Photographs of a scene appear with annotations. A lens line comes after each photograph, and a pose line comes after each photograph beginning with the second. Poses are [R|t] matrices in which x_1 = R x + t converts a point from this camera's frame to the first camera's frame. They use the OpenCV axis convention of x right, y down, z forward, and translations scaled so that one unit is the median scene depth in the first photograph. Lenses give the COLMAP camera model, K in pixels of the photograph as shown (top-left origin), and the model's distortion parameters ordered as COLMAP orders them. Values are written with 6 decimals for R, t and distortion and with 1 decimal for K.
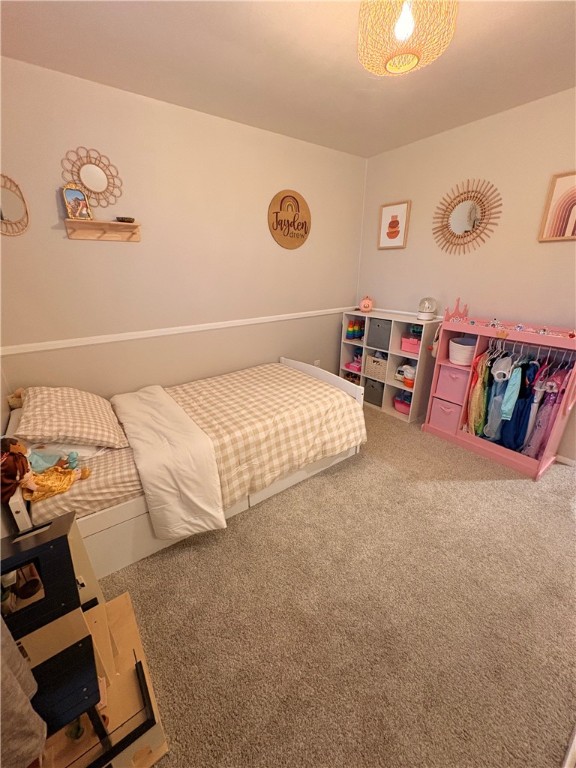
lens RADIAL K [[306.8, 0, 288.0], [0, 306.8, 384.0], [0, 0, 1]] dist [0.001839, 0.000203]
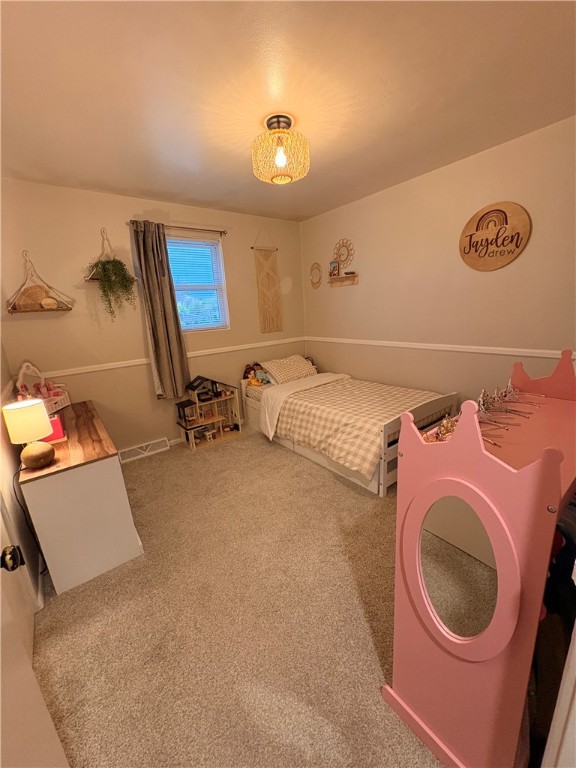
lens RADIAL K [[306.8, 0, 288.0], [0, 306.8, 384.0], [0, 0, 1]] dist [0.001839, 0.000203]
pose [[0.025890, 0.252077, -0.967361, 1.090945], [-0.300053, 0.925025, 0.233015, -0.228193], [0.953571, 0.284227, 0.099586, 0.594598]]
